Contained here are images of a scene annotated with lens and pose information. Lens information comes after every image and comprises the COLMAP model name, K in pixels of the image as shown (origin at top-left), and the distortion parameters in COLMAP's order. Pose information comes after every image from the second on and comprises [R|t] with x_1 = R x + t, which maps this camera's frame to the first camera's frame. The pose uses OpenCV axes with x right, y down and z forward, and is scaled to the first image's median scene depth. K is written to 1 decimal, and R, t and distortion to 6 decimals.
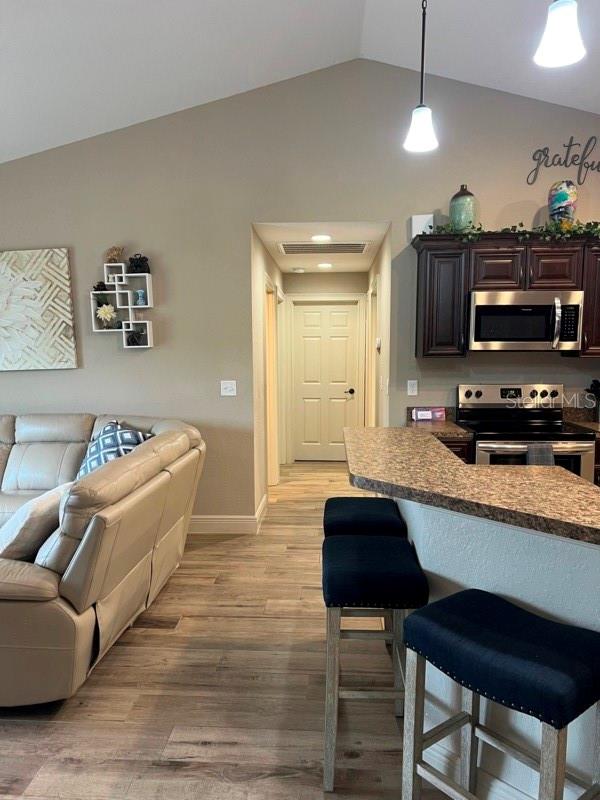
lens RADIAL K [[602.5, 0, 294.6], [0, 602.5, 411.3], [0, 0, 1]] dist [0.034489, -0.013474]
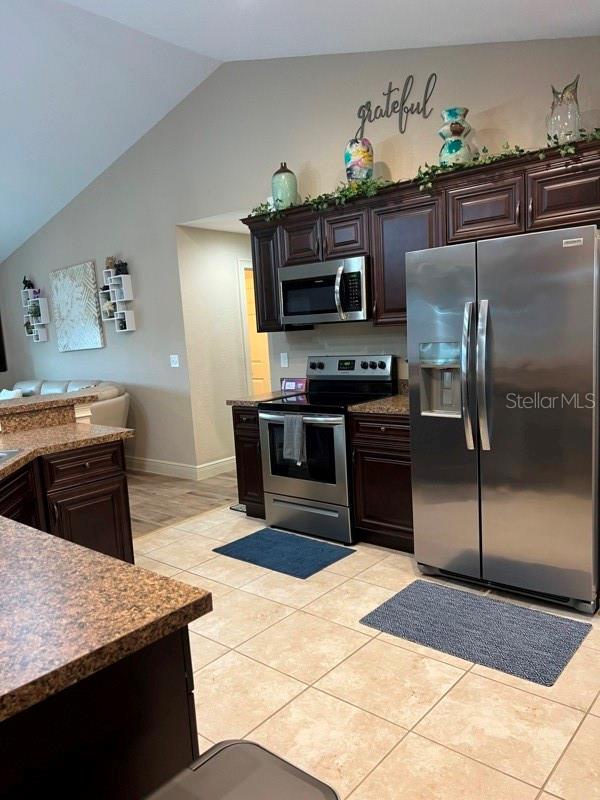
lens RADIAL K [[602.5, 0, 295.4], [0, 602.5, 414.4], [0, 0, 1]] dist [0.034489, -0.013474]
pose [[0.795626, 0.047222, -0.603945, 0.886714], [-0.014272, 0.998142, 0.059243, -0.006678], [0.605620, -0.038516, 0.794821, 0.167484]]
